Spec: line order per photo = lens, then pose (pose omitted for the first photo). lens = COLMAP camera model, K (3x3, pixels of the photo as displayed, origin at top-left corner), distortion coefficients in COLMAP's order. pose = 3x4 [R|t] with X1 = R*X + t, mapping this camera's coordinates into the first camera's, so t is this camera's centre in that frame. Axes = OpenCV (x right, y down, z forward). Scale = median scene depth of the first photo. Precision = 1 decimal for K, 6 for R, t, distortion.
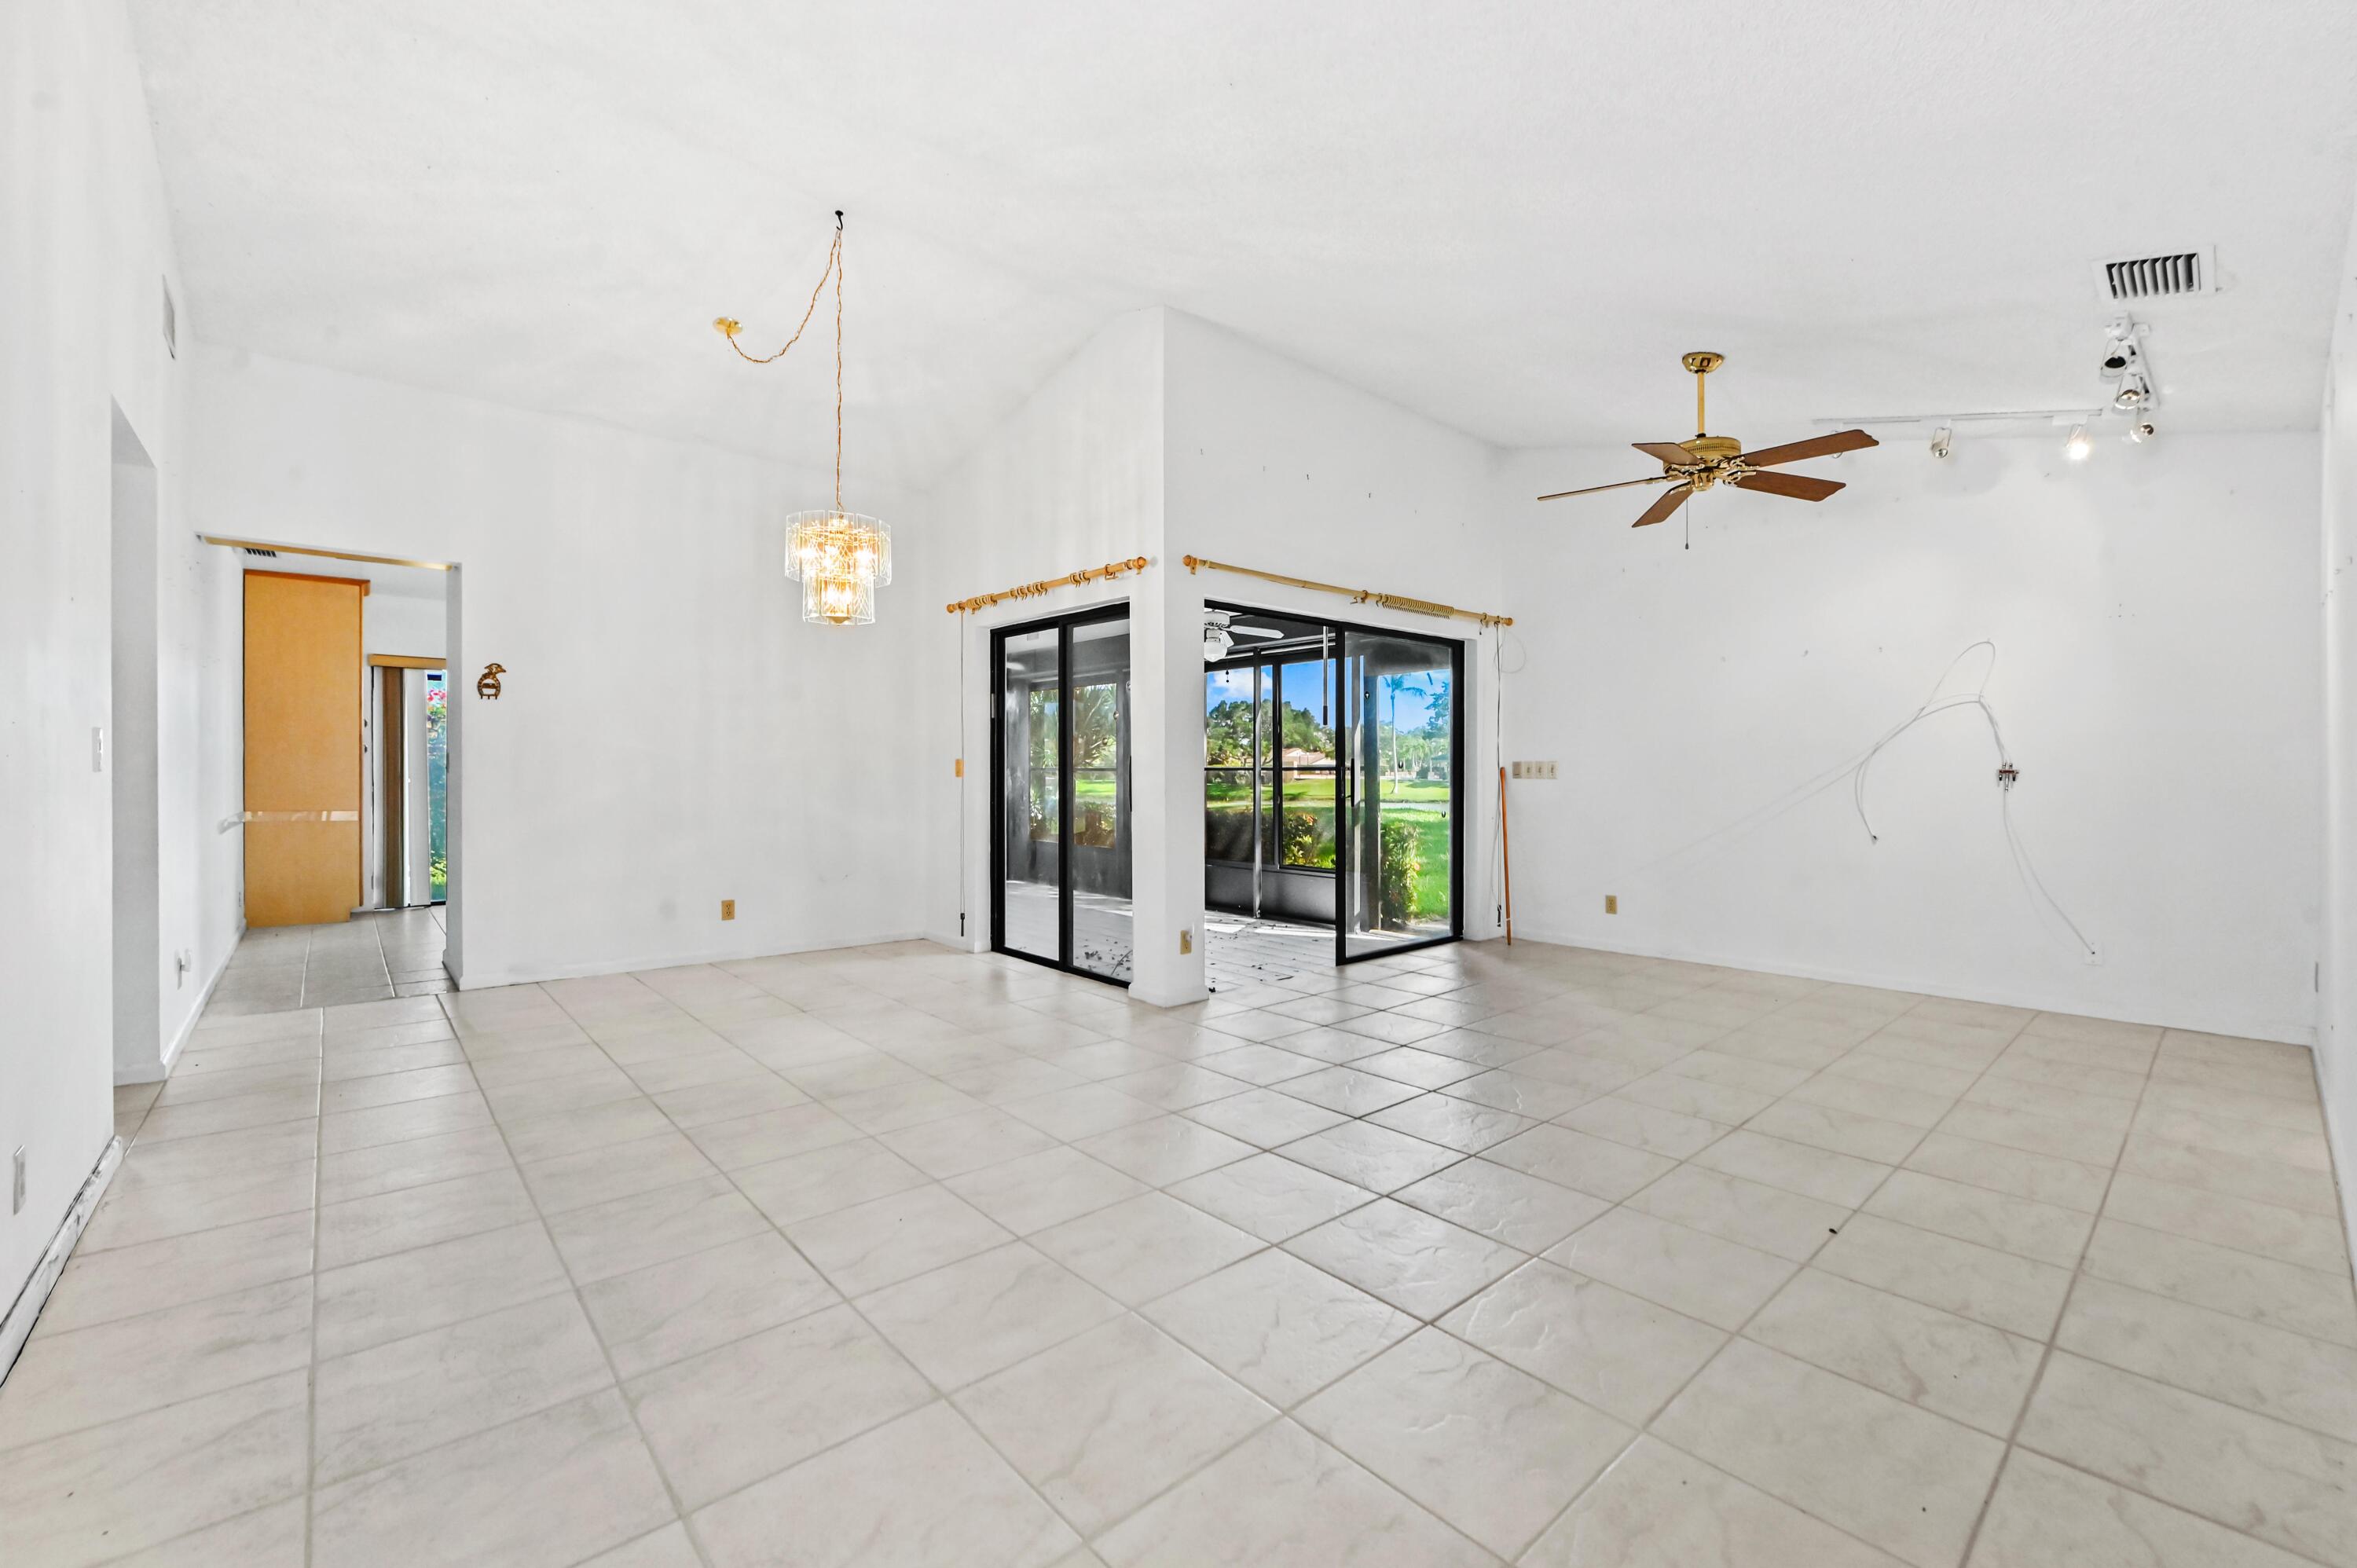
lens RADIAL K [[986.7, 0, 1180.0], [0, 986.7, 772.5], [0, 0, 1]] dist [0.000131, -0.000259]
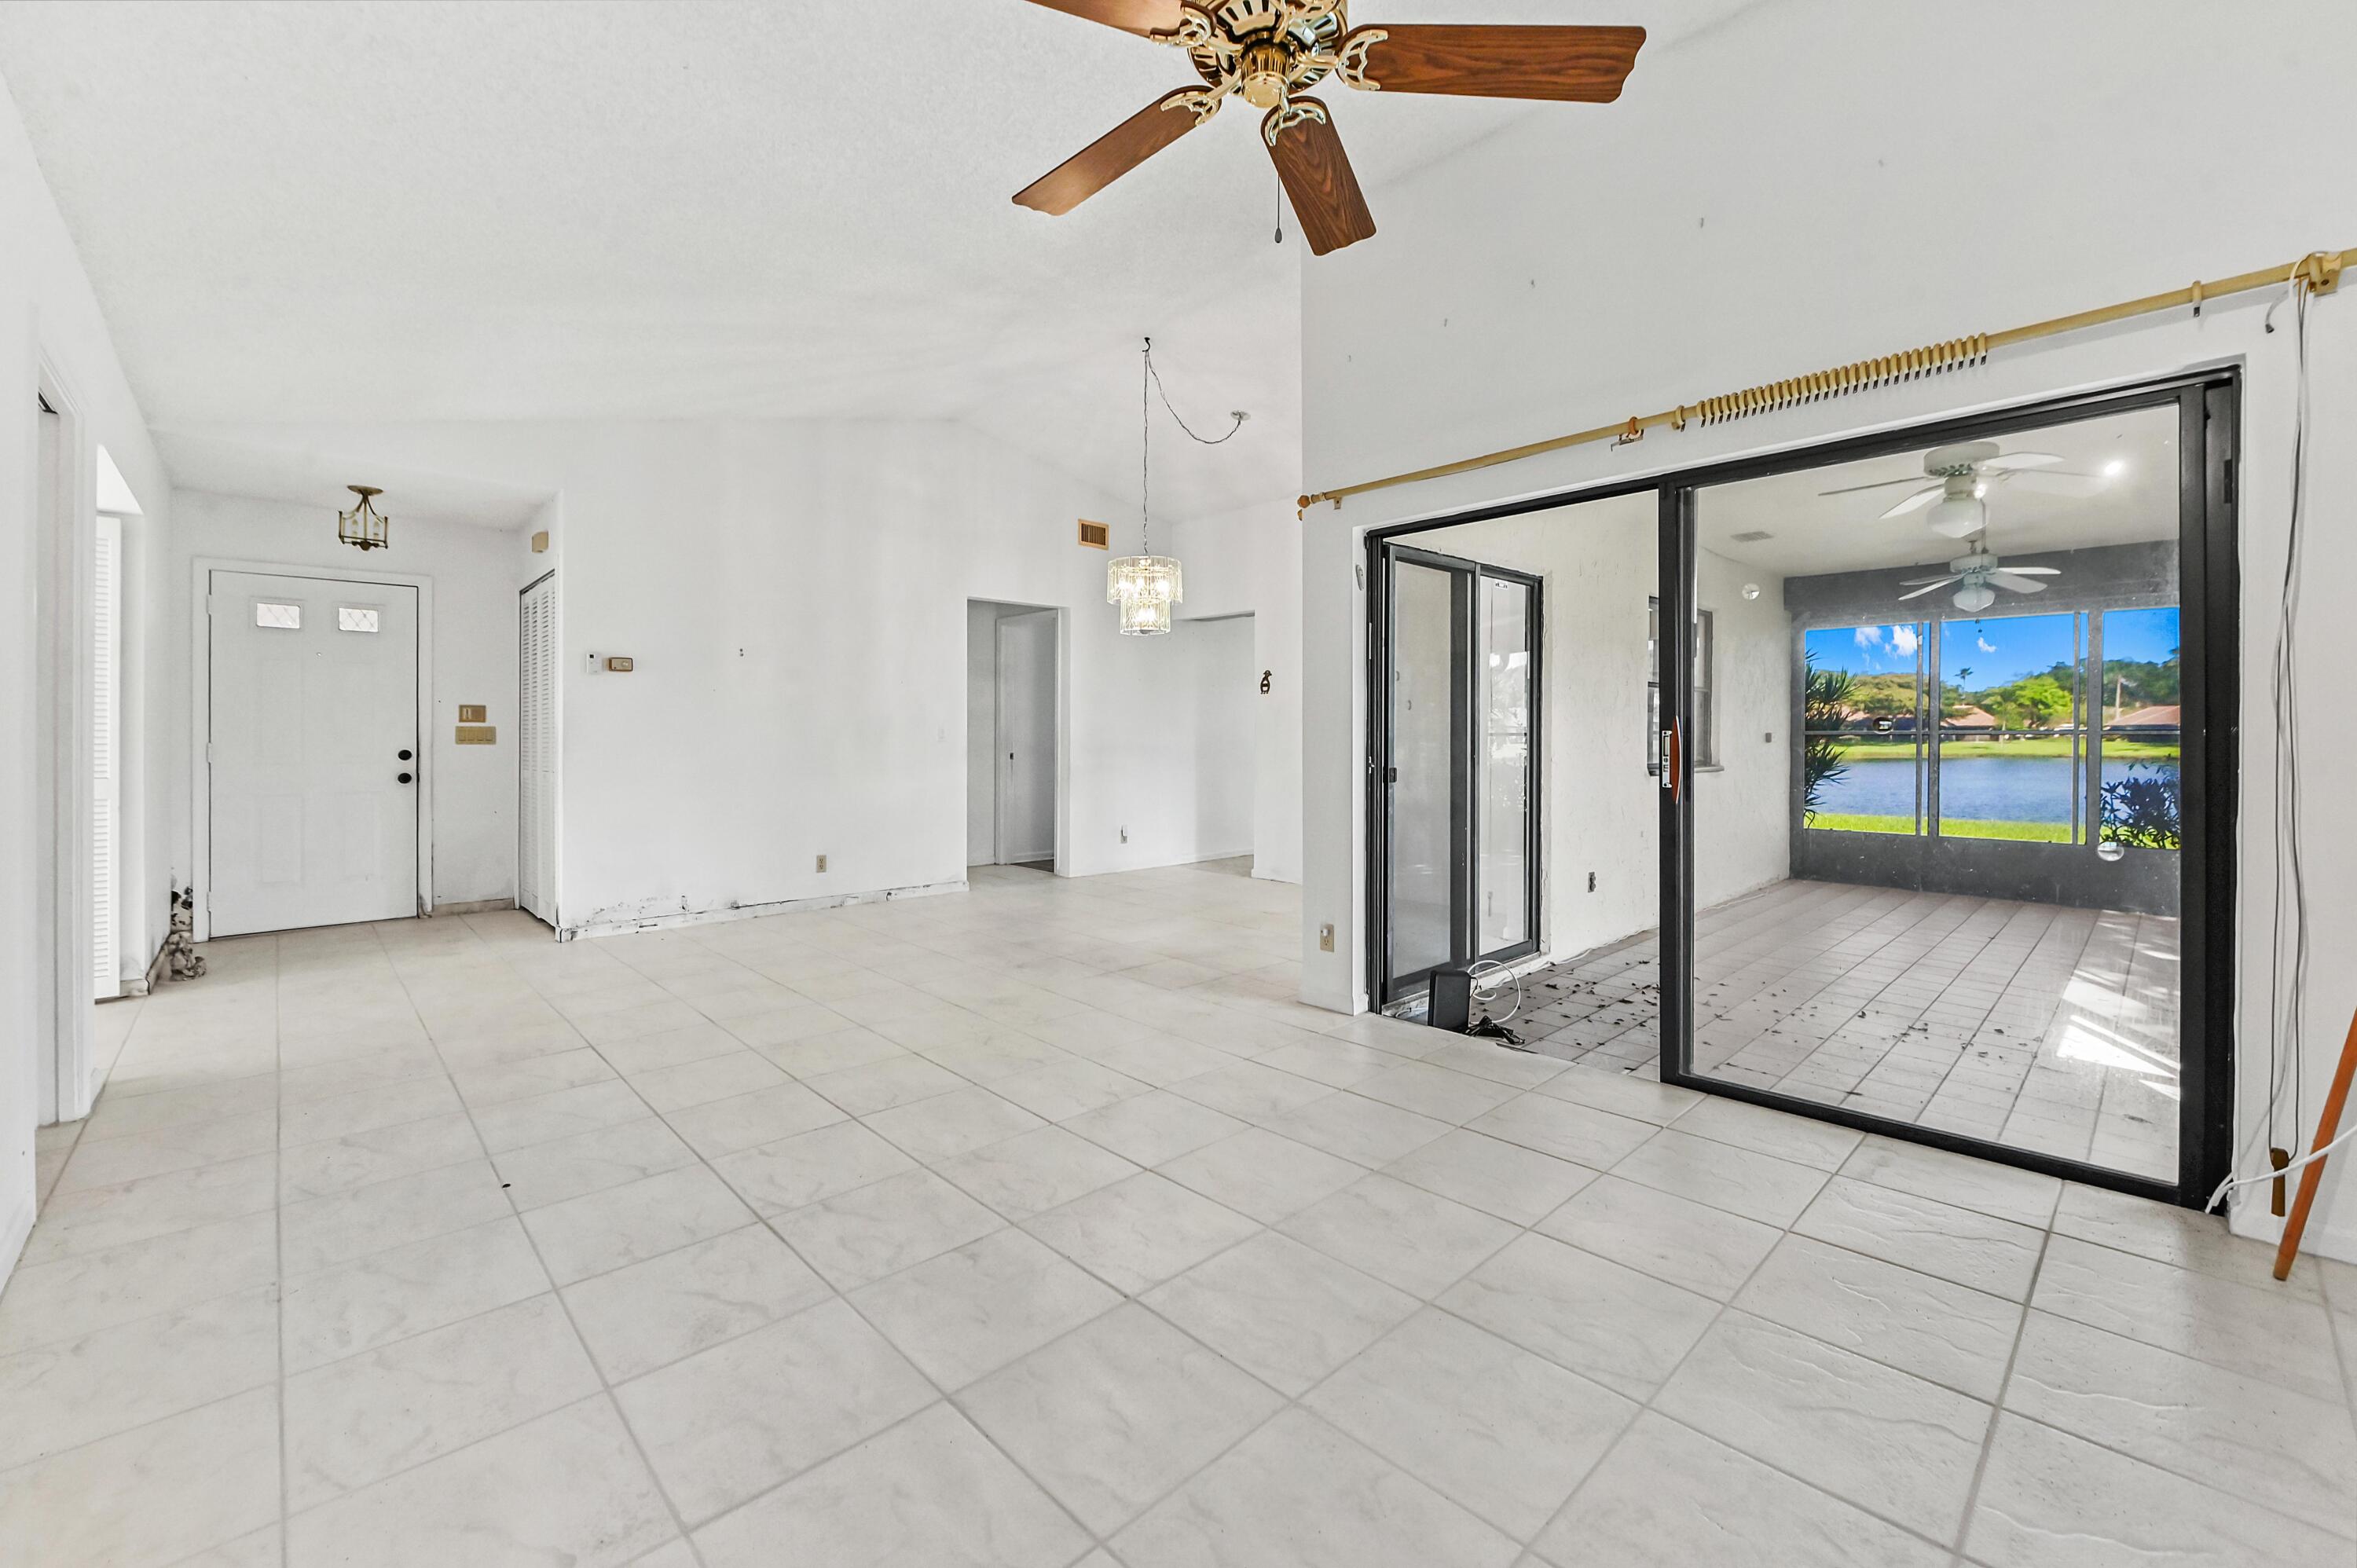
lens RADIAL K [[964.7, 0, 1166.9], [0, 964.7, 728.7], [0, 0, 1]] dist [-0.000586, 0.000052]
pose [[0.011442, -0.008336, -0.999900, 0.512989], [-0.001210, 0.999964, -0.008350, -0.003044], [0.999934, 0.001306, 0.011432, 0.510736]]
